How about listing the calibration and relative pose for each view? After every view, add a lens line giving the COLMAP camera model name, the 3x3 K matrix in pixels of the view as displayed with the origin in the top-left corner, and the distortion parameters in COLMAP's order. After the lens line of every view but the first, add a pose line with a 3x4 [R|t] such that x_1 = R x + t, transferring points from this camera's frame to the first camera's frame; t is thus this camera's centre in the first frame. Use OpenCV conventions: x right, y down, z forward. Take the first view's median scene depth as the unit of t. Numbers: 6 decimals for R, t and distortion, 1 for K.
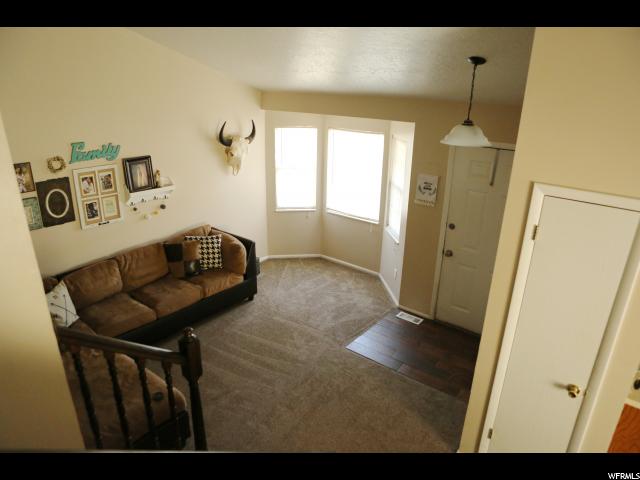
lens RADIAL K [[441.1, 0, 319.6], [0, 441.1, 244.6], [0, 0, 1]] dist [-0.077375, 0.047468]
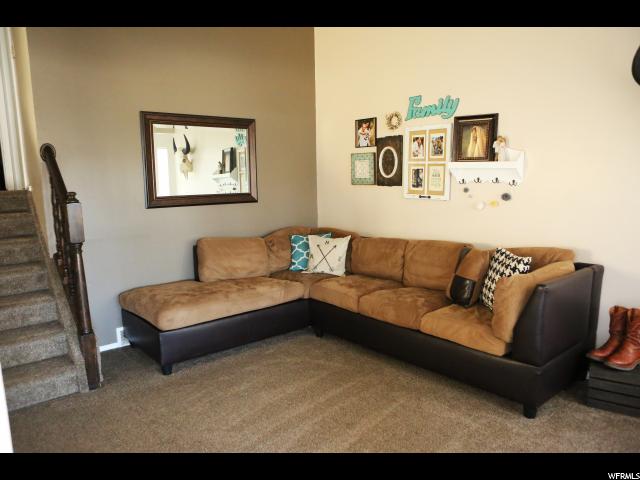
lens RADIAL K [[465.4, 0, 320.0], [0, 465.4, 242.4], [0, 0, 1]] dist [-0.061859, 0.000066]
pose [[-0.192838, 0.130934, -0.972455, 0.383836], [-0.329684, 0.924797, 0.189894, -0.069680], [0.924187, 0.357222, -0.135169, 0.954910]]
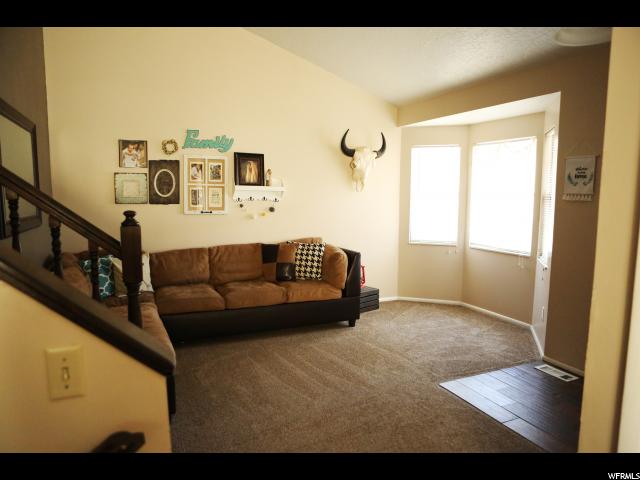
lens RADIAL K [[441.1, 0, 318.4], [0, 441.1, 239.2], [0, 0, 1]] dist [-0.077375, 0.047468]
pose [[0.891072, 0.040150, -0.452082, 0.190056], [-0.153197, 0.964228, -0.216323, 0.187450], [0.427225, 0.262017, 0.865347, 0.248218]]
